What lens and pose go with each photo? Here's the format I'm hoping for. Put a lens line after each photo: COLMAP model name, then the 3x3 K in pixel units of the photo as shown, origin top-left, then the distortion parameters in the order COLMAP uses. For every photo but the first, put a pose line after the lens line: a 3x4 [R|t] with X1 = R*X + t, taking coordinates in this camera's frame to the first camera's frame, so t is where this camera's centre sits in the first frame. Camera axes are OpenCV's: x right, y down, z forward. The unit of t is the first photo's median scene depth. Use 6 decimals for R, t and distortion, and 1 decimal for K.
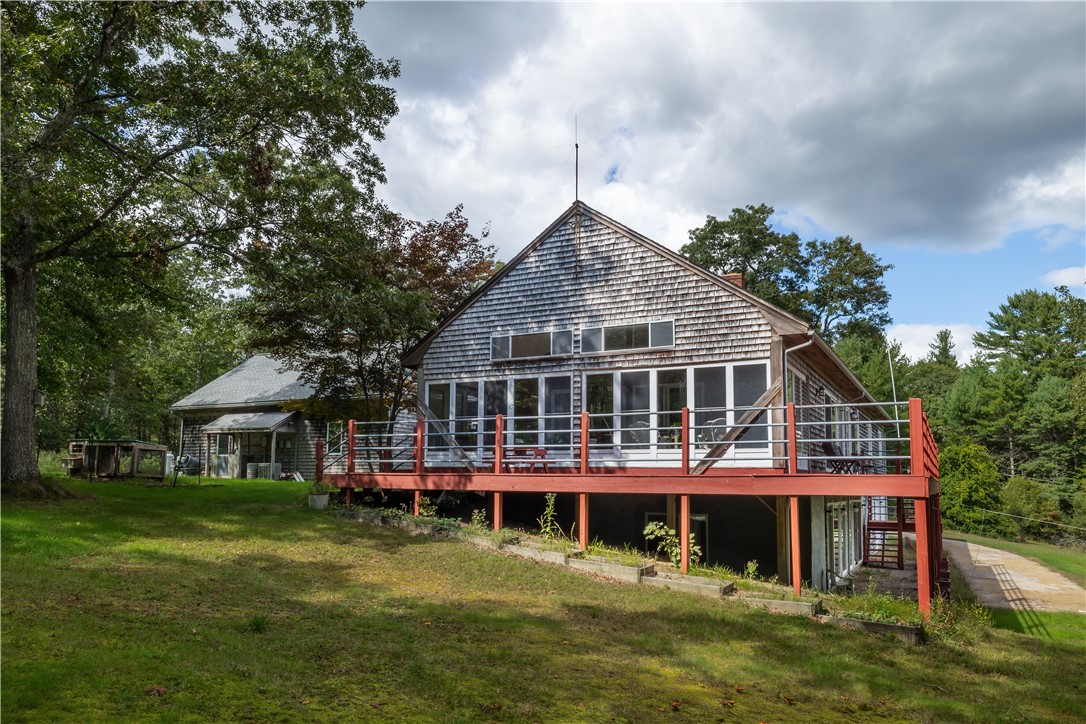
lens RADIAL K [[747.9, 0, 544.0], [0, 747.9, 414.6], [0, 0, 1]] dist [-0.029118, 0.038521]
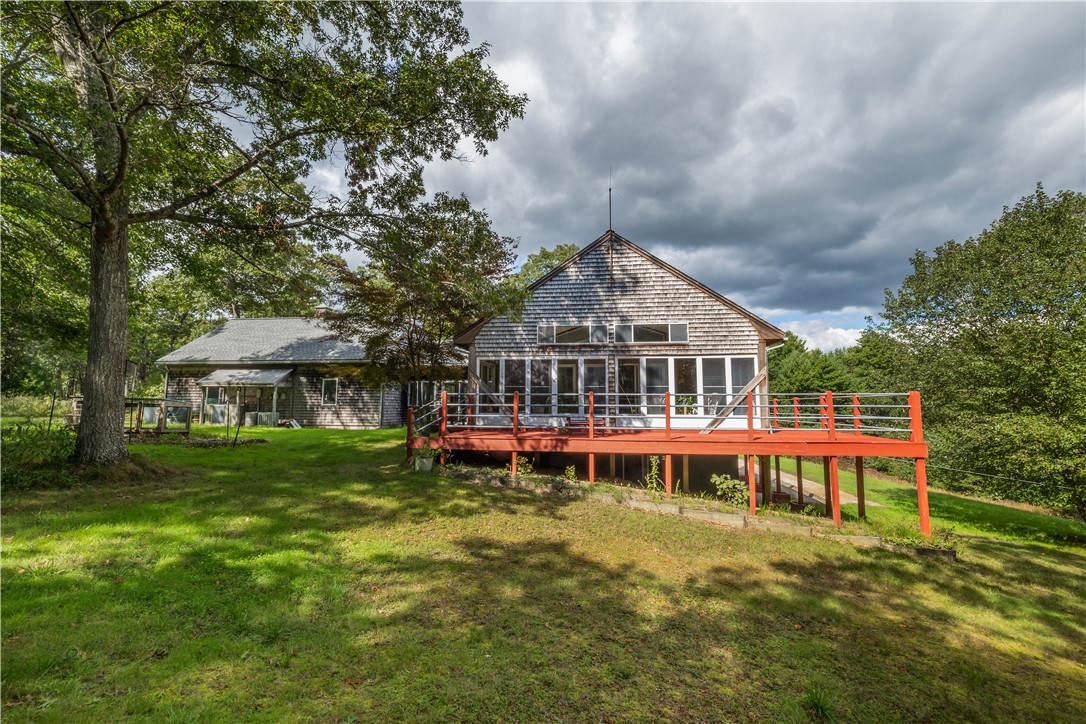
lens RADIAL K [[457.3, 0, 543.0], [0, 457.3, 362.0], [0, 0, 1]] dist [-0.001382, -0.000184]
pose [[0.938108, 0.028651, 0.345155, -0.355879], [-0.026636, 0.999589, -0.010581, -0.034688], [-0.345316, 0.000733, 0.938486, 0.264025]]
